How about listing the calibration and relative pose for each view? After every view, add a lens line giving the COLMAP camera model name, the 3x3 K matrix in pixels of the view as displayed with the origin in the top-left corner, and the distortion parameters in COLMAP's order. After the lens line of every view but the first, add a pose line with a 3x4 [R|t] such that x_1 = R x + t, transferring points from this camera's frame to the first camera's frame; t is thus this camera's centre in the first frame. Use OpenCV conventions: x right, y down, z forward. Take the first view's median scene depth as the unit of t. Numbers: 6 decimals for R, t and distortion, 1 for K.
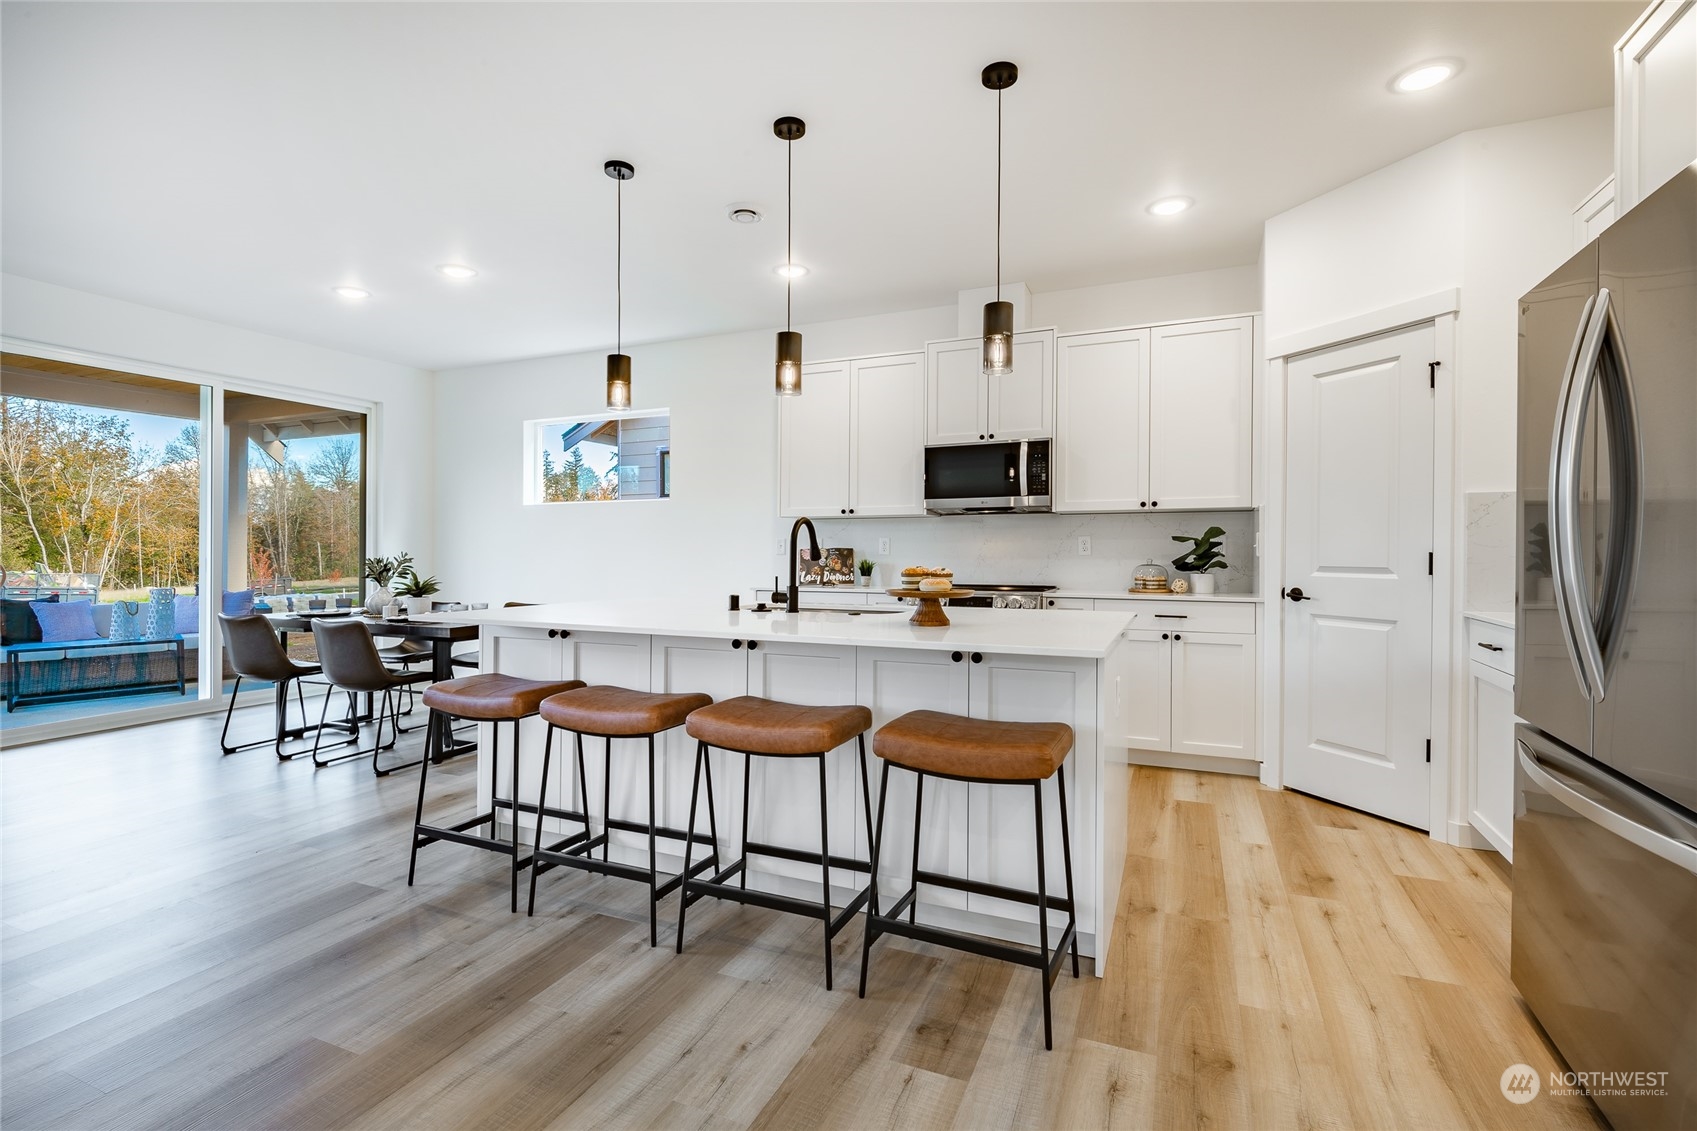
lens RADIAL K [[801.9, 0, 847.2], [0, 801.9, 556.8], [0, 0, 1]] dist [0.004492, -0.000051]
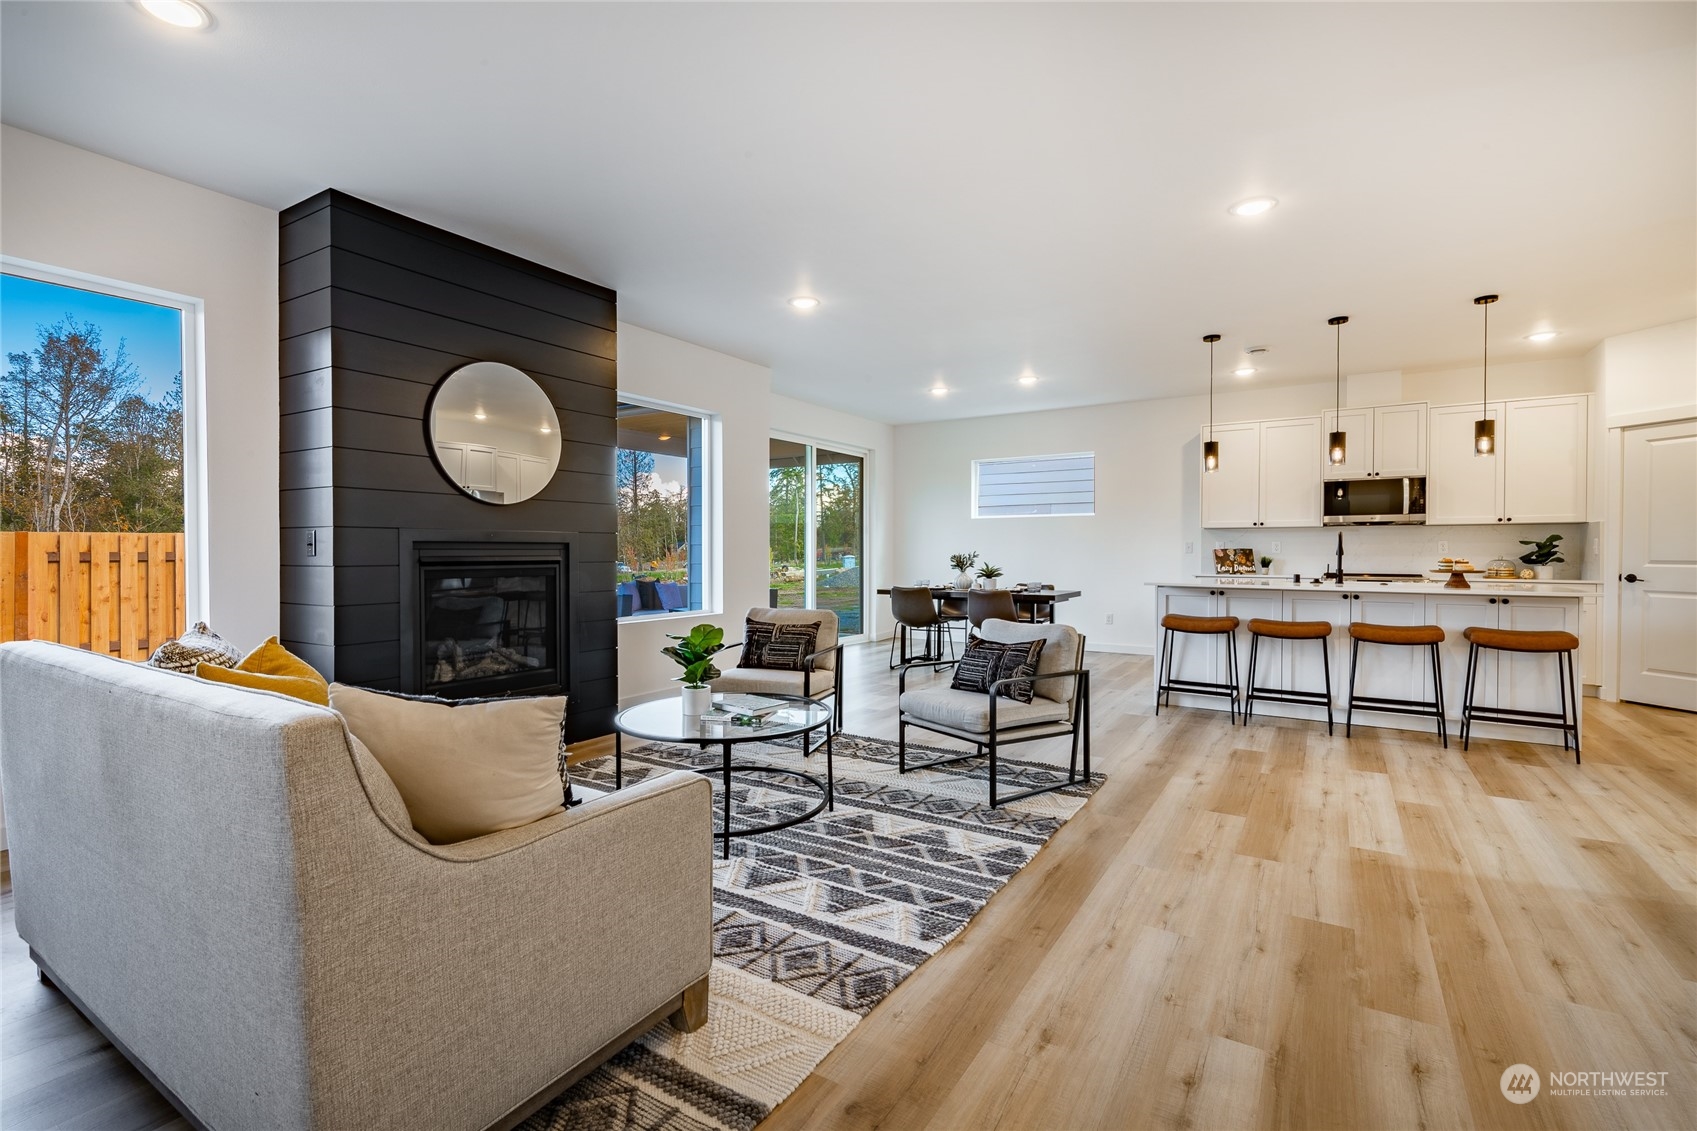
lens RADIAL K [[772.9, 0, 846.5], [0, 772.9, 561.9], [0, 0, 1]] dist [-0.003922, -0.001062]
pose [[0.987310, 0.004618, -0.158735, -0.610887], [-0.003902, 0.999981, 0.004821, 0.011497], [0.158755, -0.004141, 0.987309, -0.622782]]
